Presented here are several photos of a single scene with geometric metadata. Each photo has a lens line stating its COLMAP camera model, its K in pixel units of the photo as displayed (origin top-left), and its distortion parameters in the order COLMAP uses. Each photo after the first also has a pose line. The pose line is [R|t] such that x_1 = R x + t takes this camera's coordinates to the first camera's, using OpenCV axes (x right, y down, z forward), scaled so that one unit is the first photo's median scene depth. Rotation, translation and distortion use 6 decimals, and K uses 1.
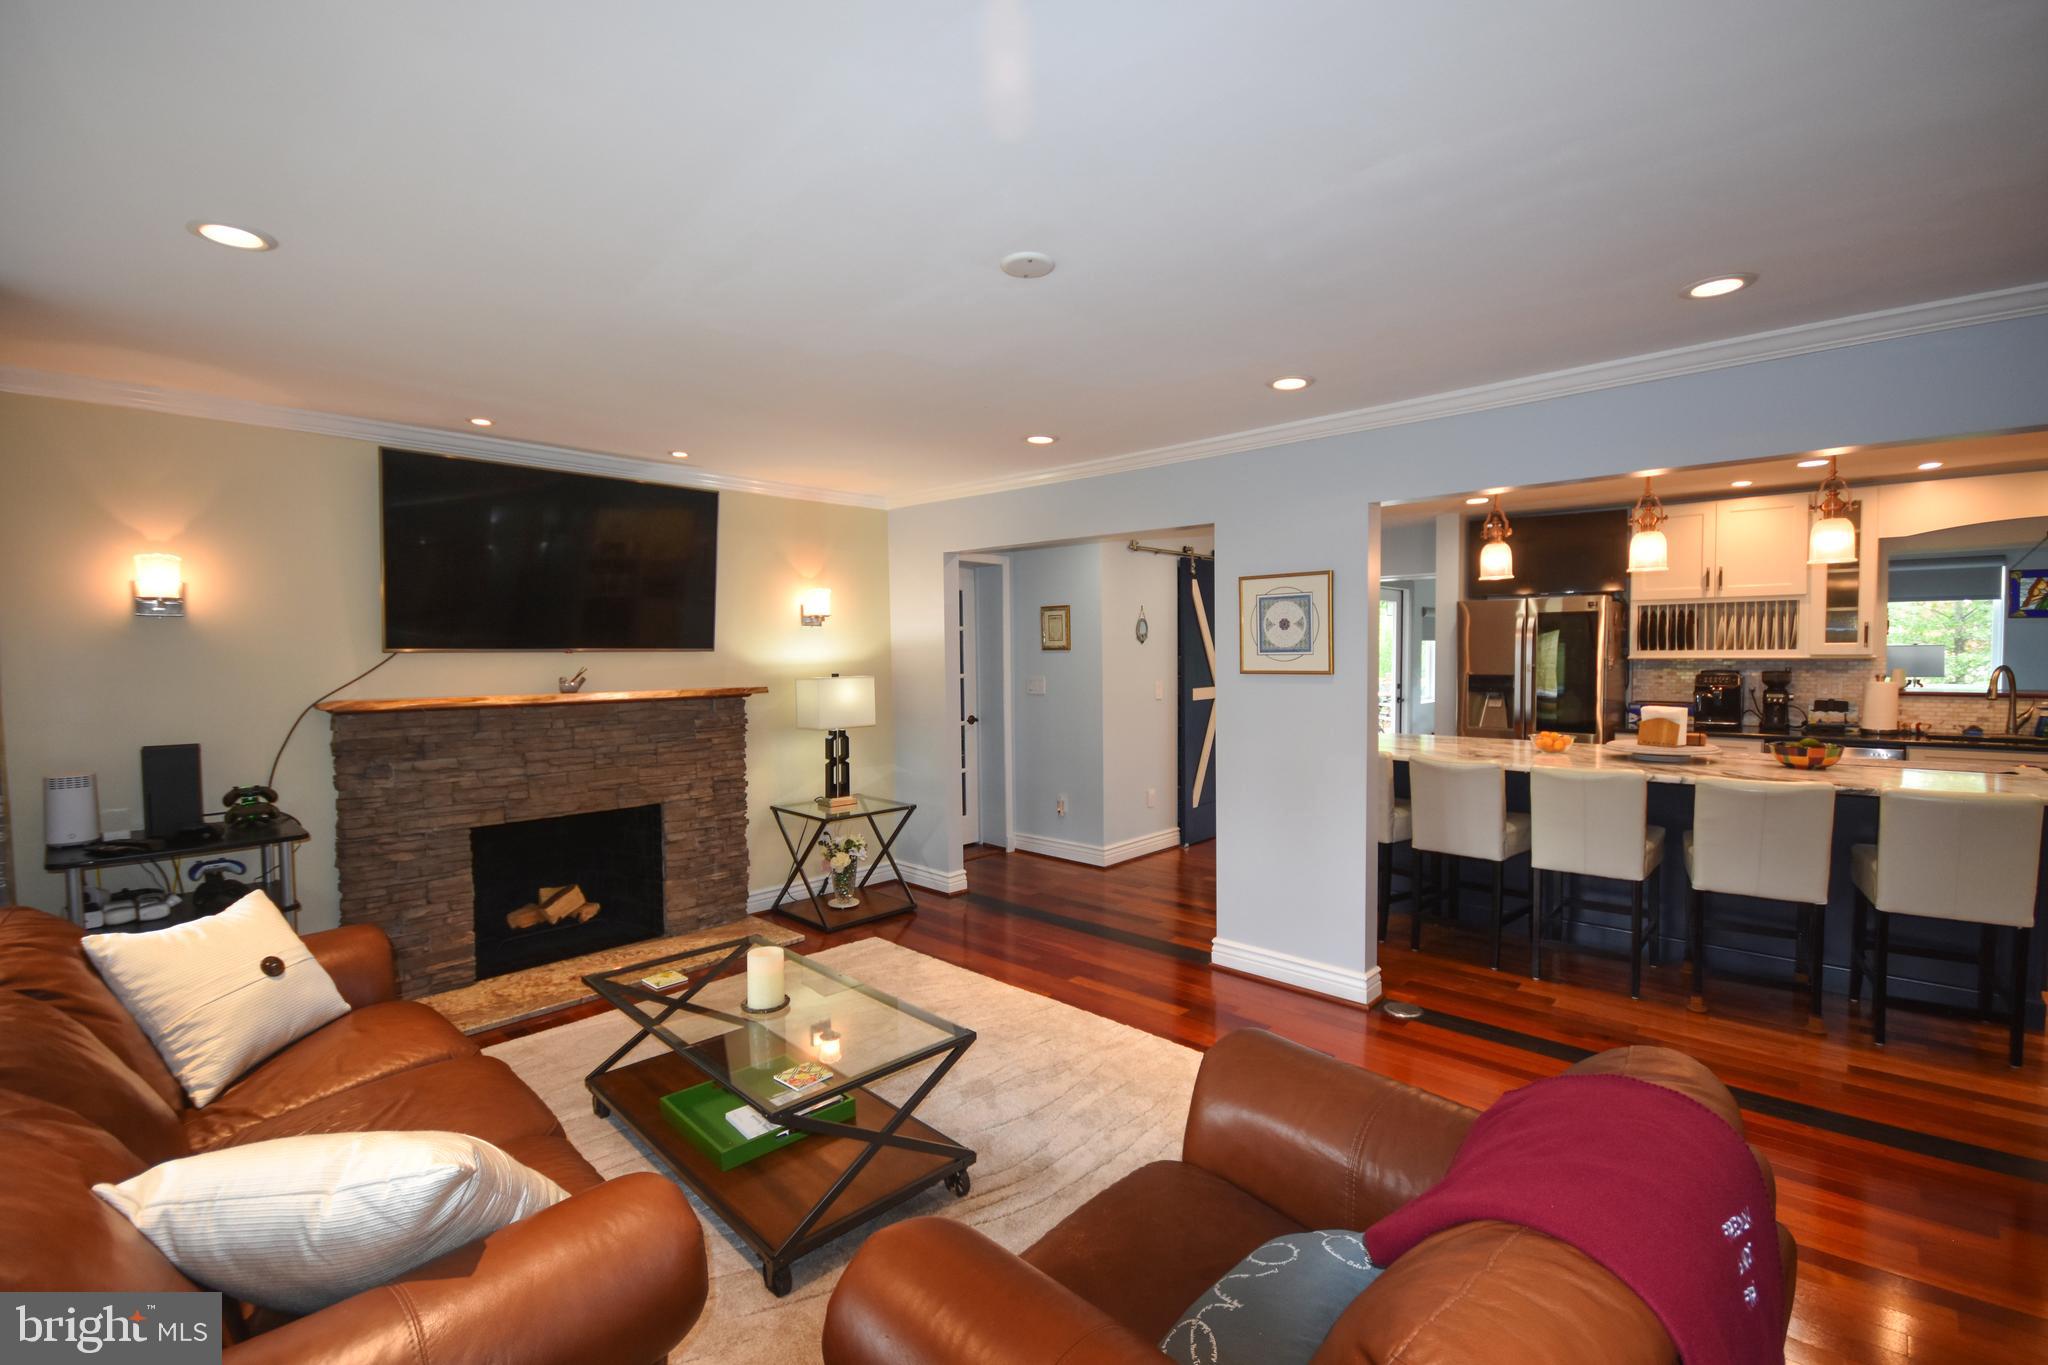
lens RADIAL K [[900.7, 0, 1029.5], [0, 900.7, 684.3], [0, 0, 1]] dist [-0.002013, -0.007531]
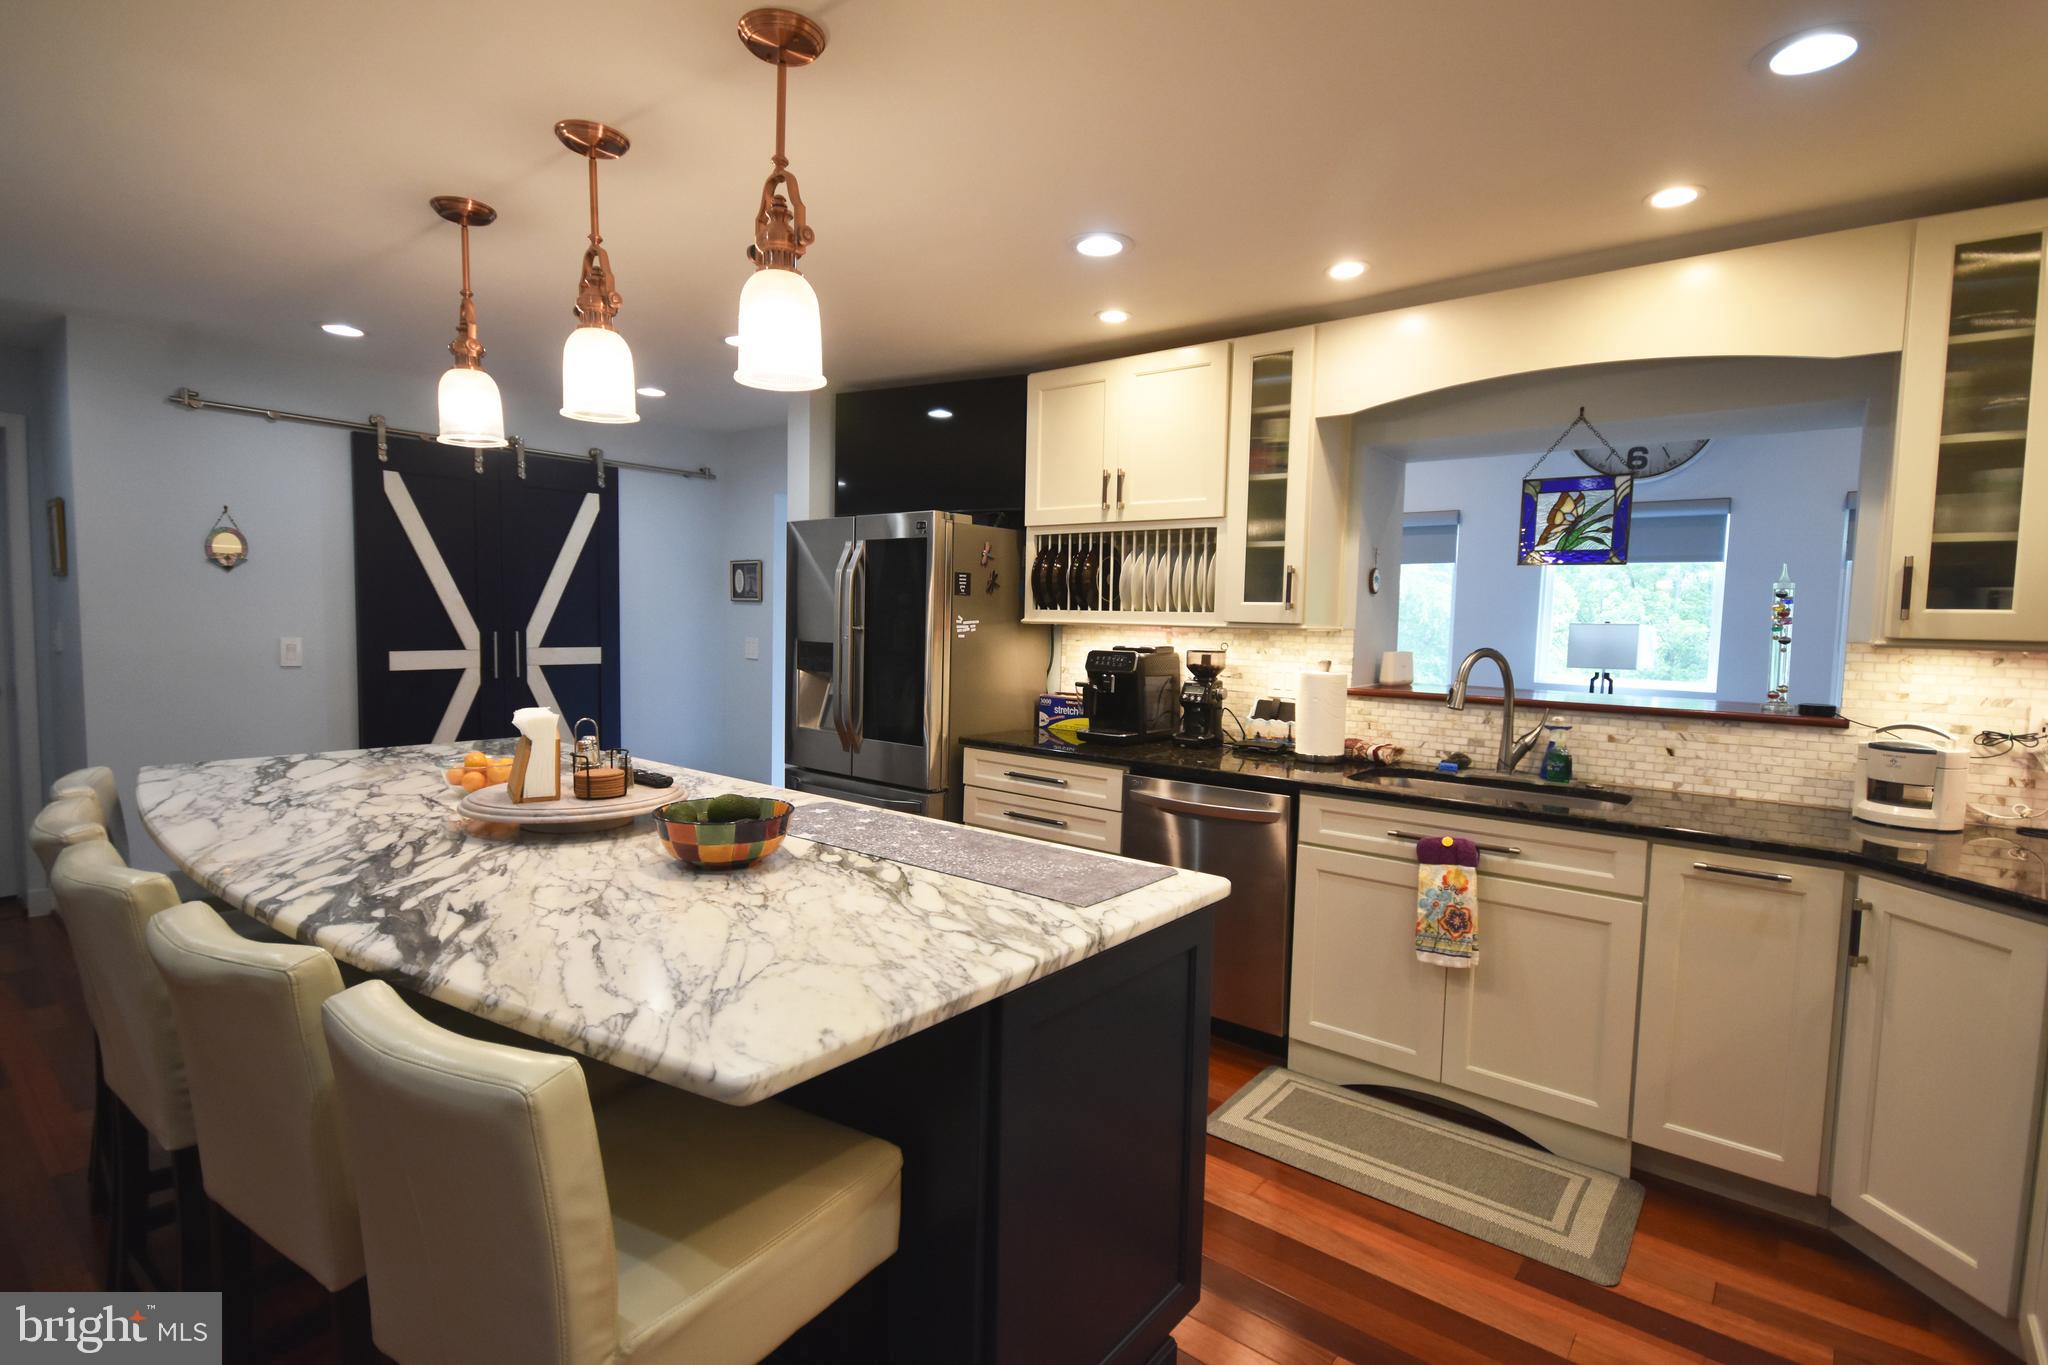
lens RADIAL K [[977.8, 0, 1030.1], [0, 977.8, 682.4], [0, 0, 1]] dist [0.001266, 0.000540]
pose [[0.996830, 0.028569, 0.074250, 0.807199], [-0.030808, 0.999099, 0.029191, -0.009663], [-0.073349, -0.031386, 0.996812, 0.434482]]
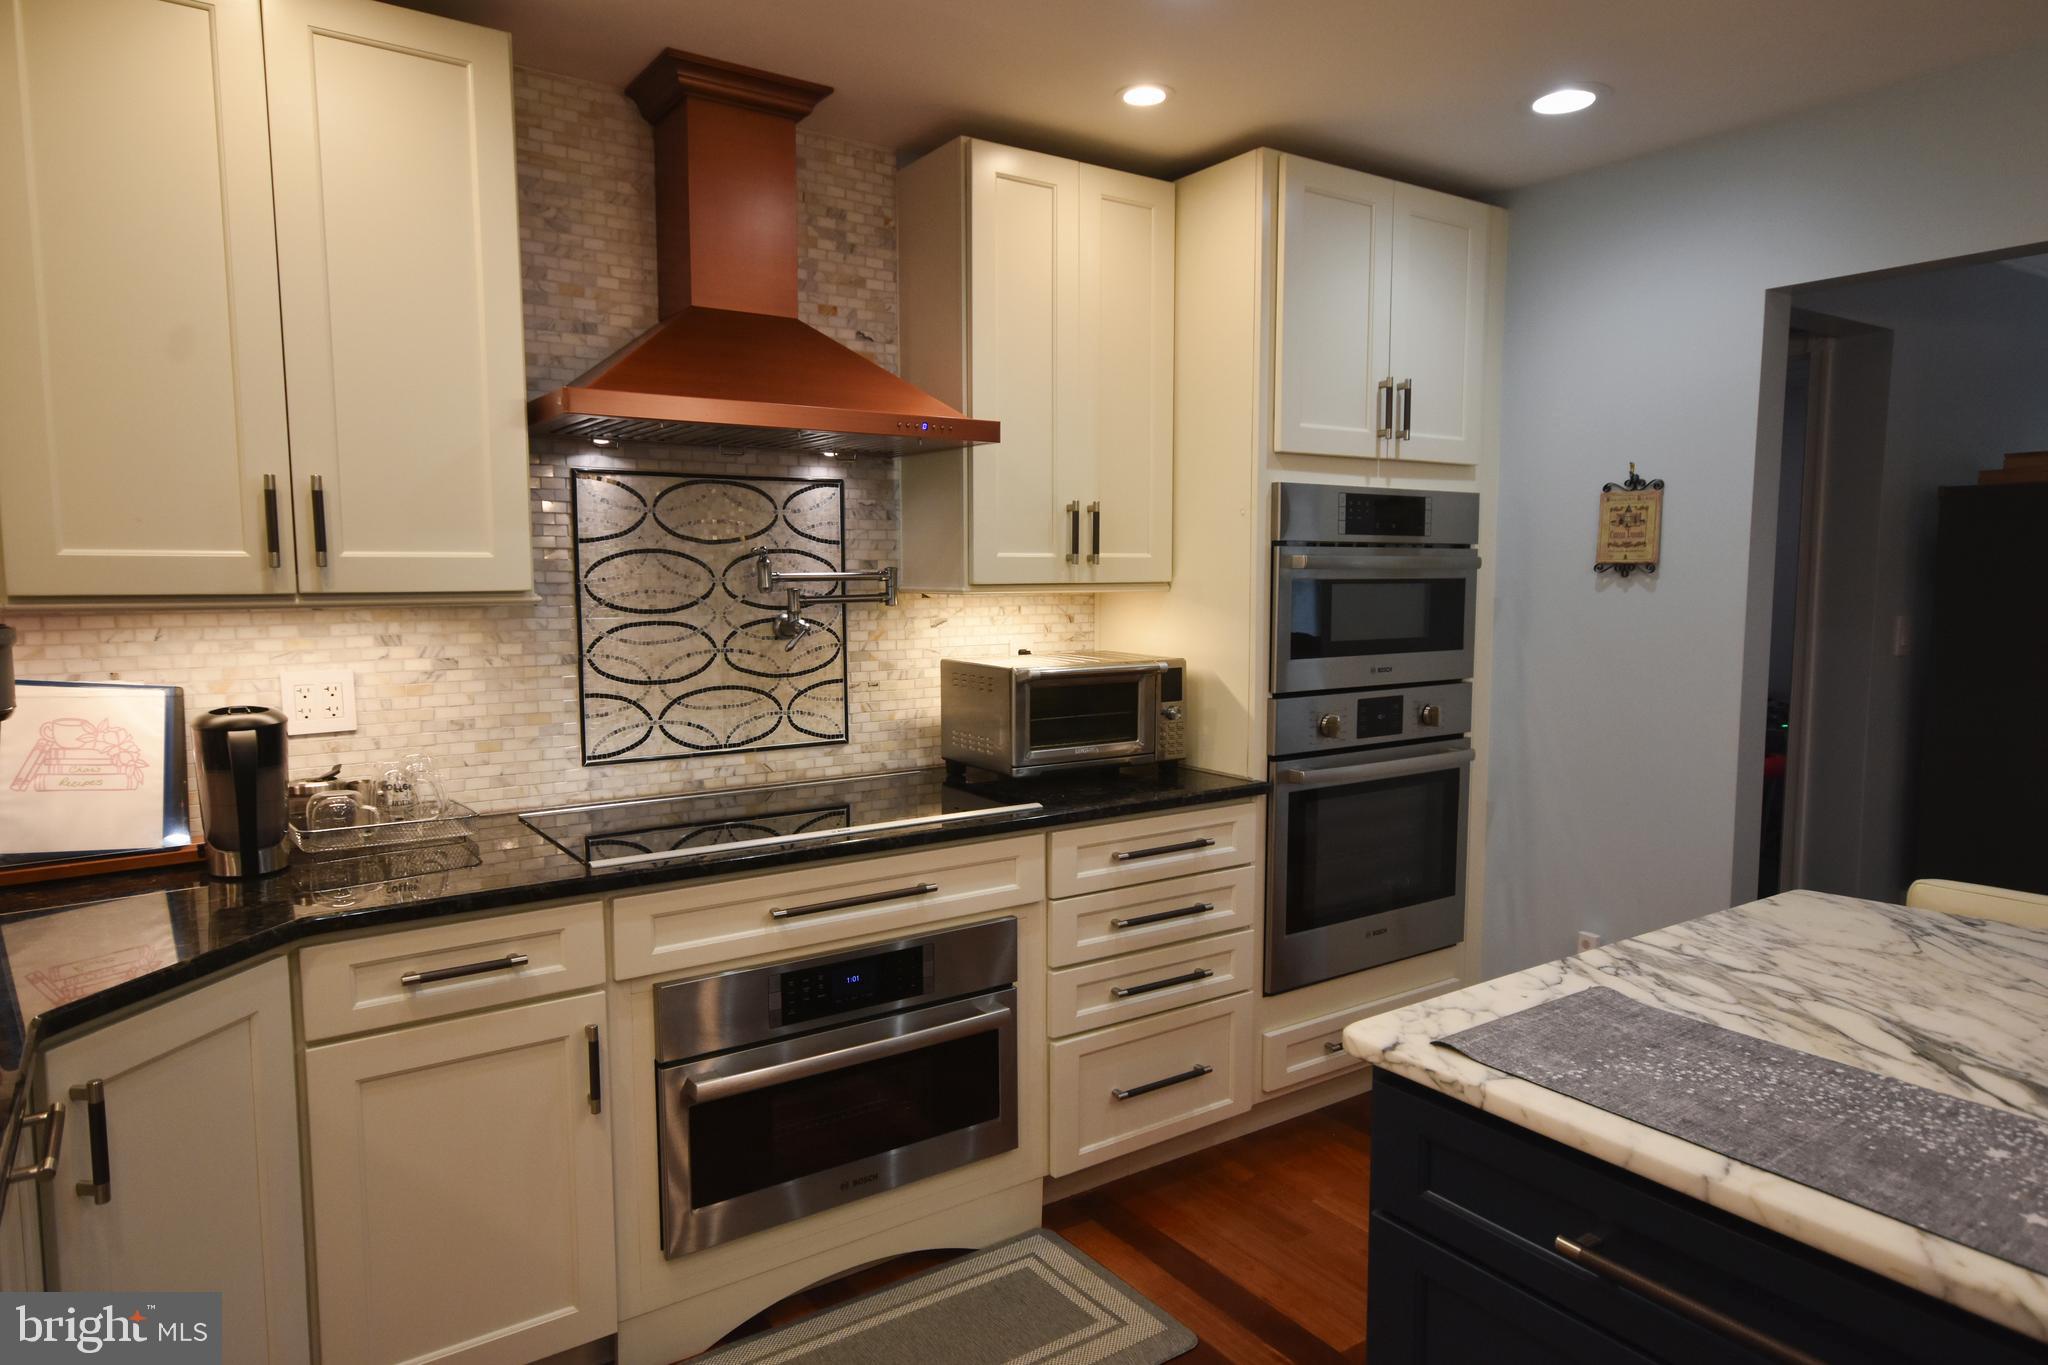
lens RADIAL K [[1269.5, 0, 1019.2], [0, 1269.5, 682.9], [0, 0, 1]] dist [0.019451, 0.001885]
pose [[-0.976302, -0.008643, 0.216242, 0.926503], [0.019549, 0.991595, 0.127895, -0.045289], [-0.215530, 0.129092, -0.967927, 1.107791]]
